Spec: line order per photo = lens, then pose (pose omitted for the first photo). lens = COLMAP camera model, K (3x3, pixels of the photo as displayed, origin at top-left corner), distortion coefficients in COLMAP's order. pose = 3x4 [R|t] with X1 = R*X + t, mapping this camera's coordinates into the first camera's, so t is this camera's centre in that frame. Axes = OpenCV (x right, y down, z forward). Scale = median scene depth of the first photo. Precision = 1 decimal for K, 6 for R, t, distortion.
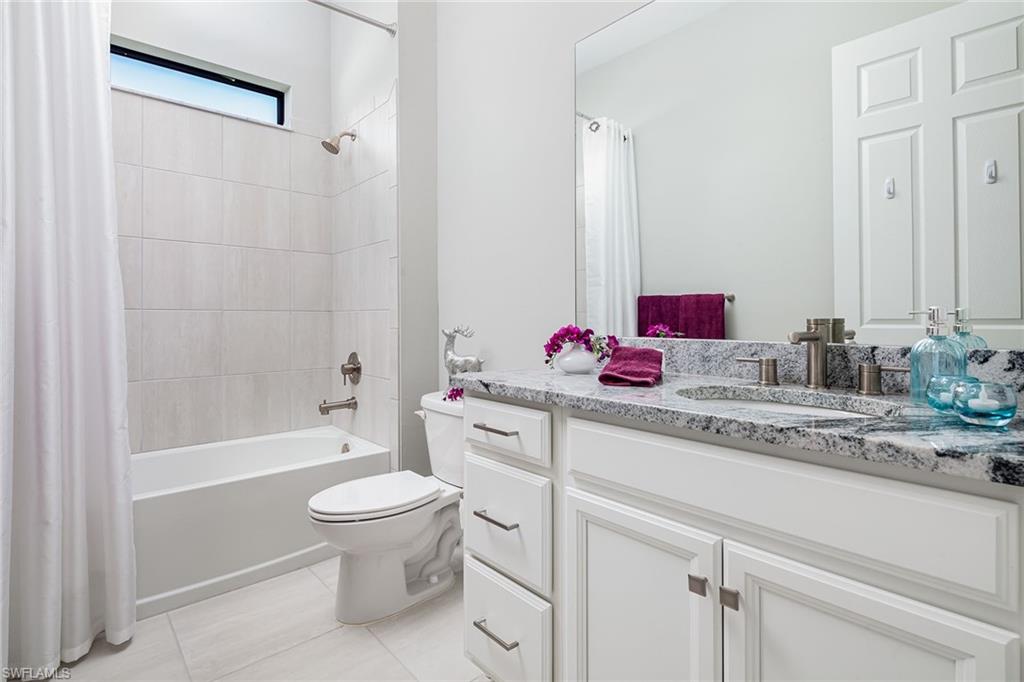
lens RADIAL K [[499.2, 0, 481.6], [0, 499.2, 315.7], [0, 0, 1]] dist [-0.000317, -0.002402]
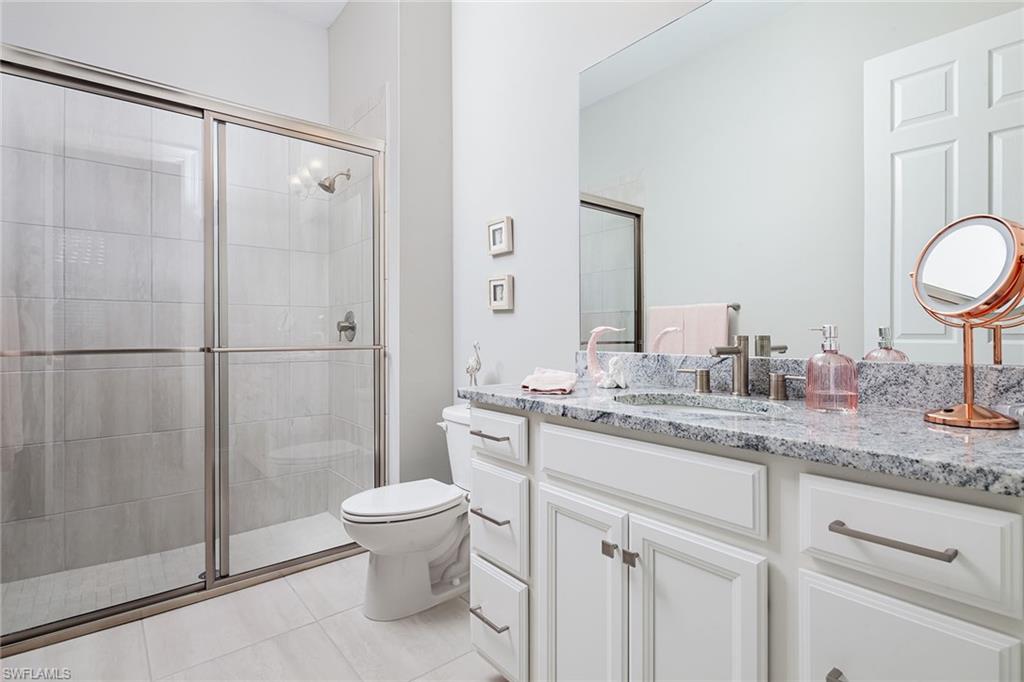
lens RADIAL K [[499.2, 0, 511.3], [0, 499.2, 339.3], [0, 0, 1]] dist [-0.000317, -0.002402]
pose [[0.999981, 0.000465, -0.006169, 0.107641], [-0.000368, 0.999875, 0.015784, -0.002014], [0.006175, -0.015782, 0.999856, -0.129266]]
